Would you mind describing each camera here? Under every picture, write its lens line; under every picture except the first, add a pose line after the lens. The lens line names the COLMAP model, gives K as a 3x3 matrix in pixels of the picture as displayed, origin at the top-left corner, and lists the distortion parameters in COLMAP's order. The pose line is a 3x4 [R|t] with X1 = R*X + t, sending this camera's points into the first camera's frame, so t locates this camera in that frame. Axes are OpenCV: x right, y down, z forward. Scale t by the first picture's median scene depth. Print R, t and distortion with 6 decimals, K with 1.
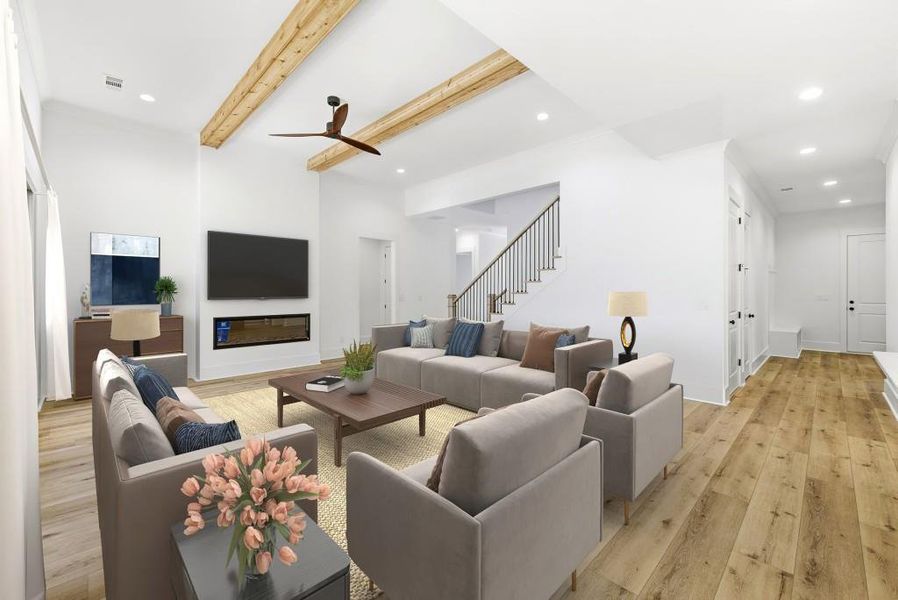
lens RADIAL K [[371.6, 0, 454.0], [0, 371.6, 301.5], [0, 0, 1]] dist [0.015049, -0.001625]
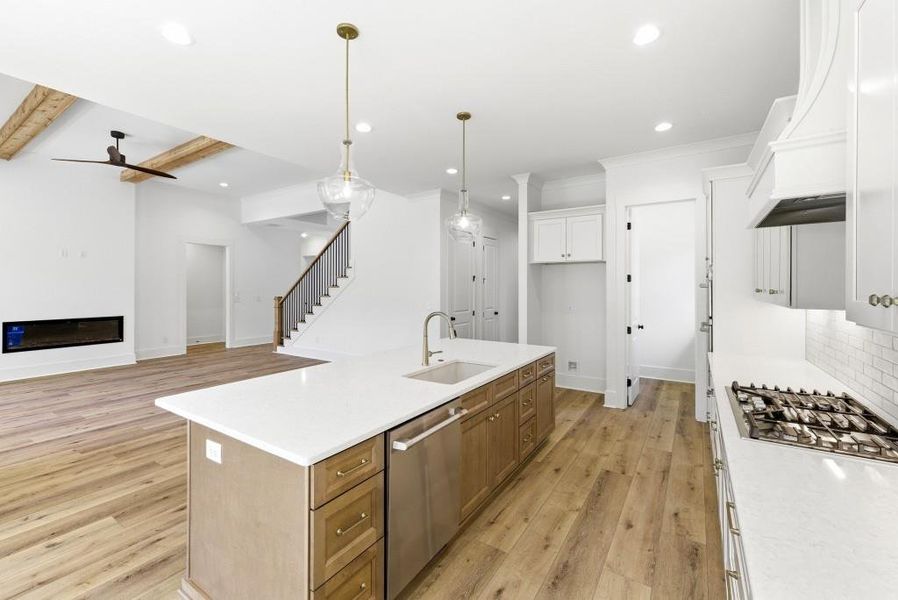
lens RADIAL K [[371.6, 0, 435.8], [0, 371.6, 291.7], [0, 0, 1]] dist [0.015049, -0.001625]
pose [[0.980319, -0.002701, 0.197404, 0.419038], [0.005421, 0.999898, -0.013239, -0.027882], [-0.197348, 0.014049, 0.980233, -0.336320]]
